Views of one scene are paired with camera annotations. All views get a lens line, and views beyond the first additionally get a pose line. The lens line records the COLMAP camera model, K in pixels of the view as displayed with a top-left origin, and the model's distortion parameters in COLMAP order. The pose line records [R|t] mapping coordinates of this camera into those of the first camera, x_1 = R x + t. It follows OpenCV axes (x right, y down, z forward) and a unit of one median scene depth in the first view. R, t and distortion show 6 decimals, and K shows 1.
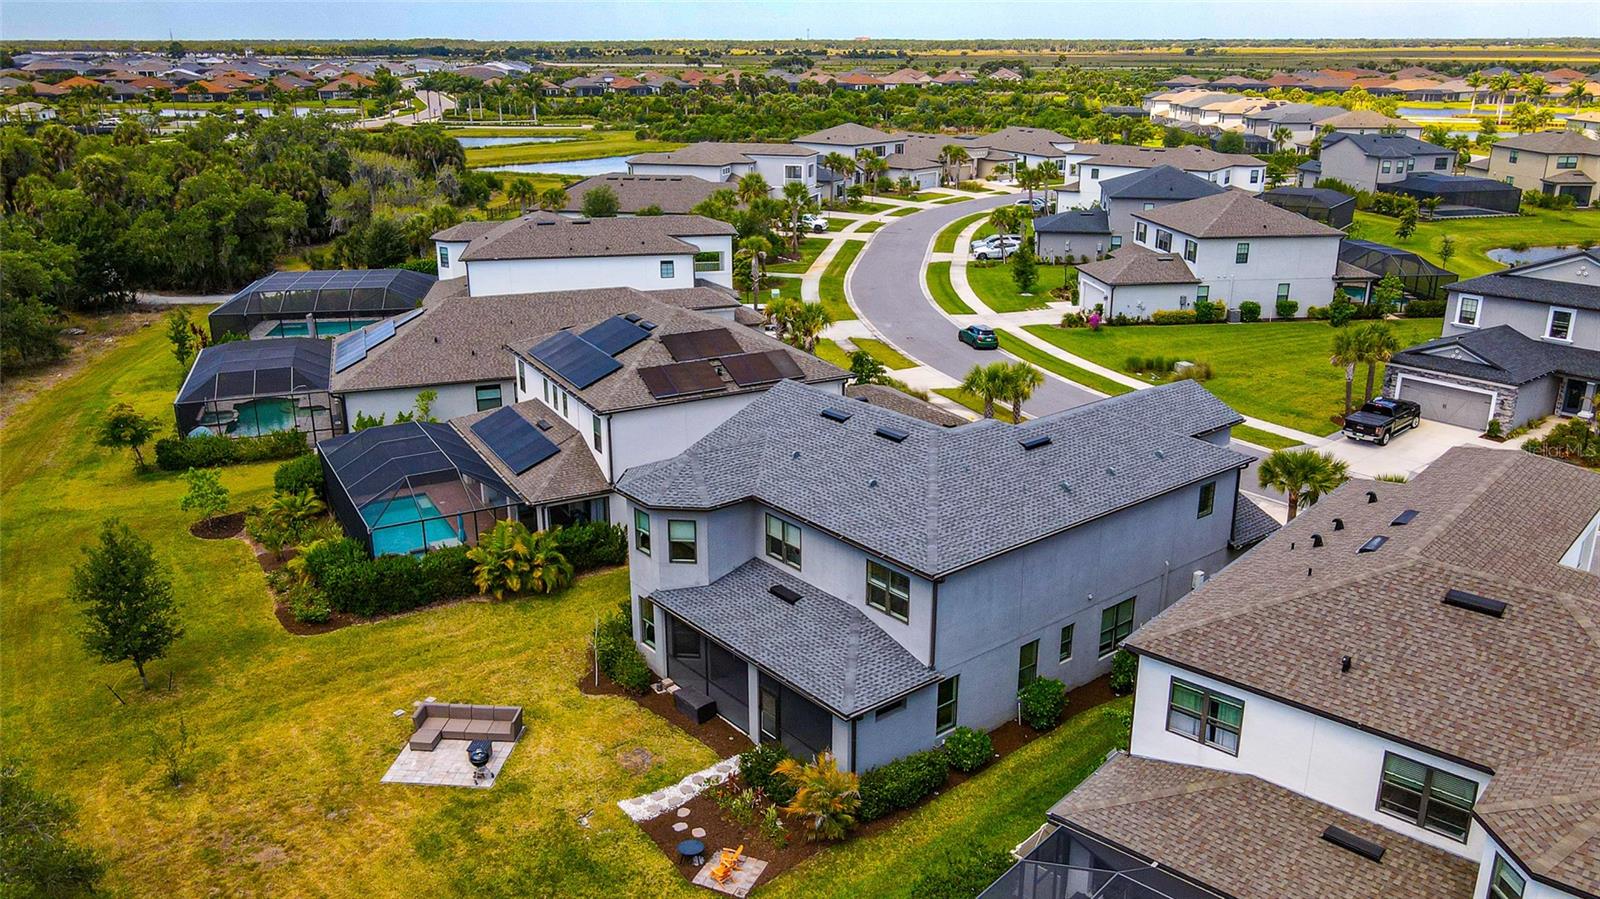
lens RADIAL K [[1256.7, 0, 801.4], [0, 1256.7, 448.3], [0, 0, 1]] dist [-0.009397, 0.044084]
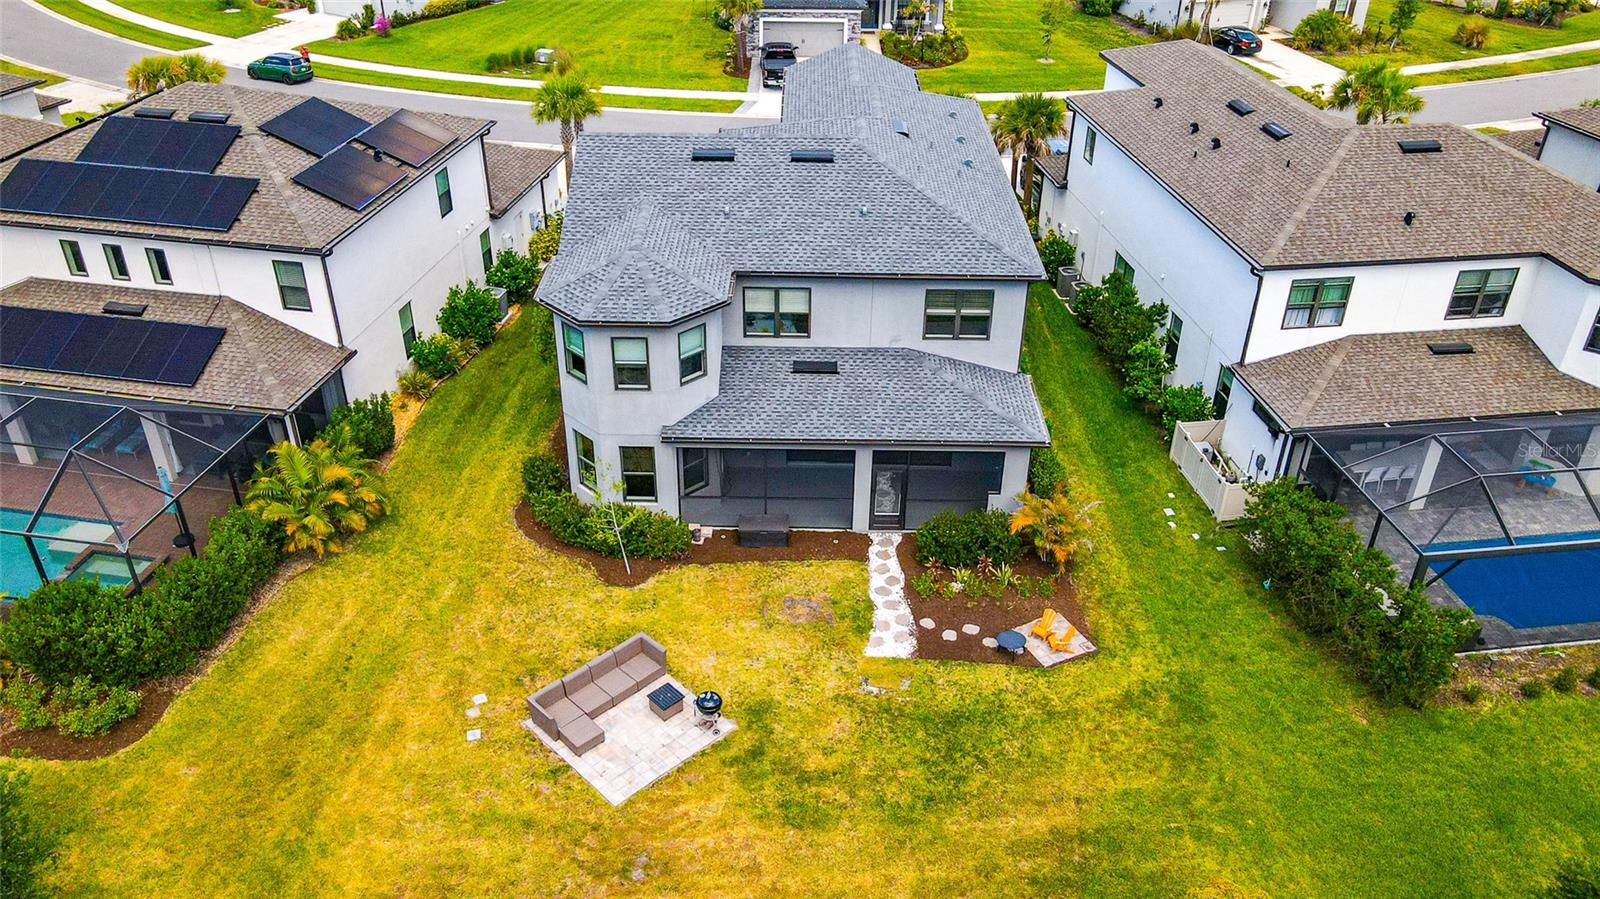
lens RADIAL K [[1256.7, 0, 799.6], [0, 1256.7, 451.2], [0, 0, 1]] dist [-0.009397, 0.044084]
pose [[0.632522, -0.397357, 0.664848, -0.623557], [0.229276, 0.915962, 0.329311, -0.117966], [-0.739830, -0.055862, 0.670471, 0.440438]]
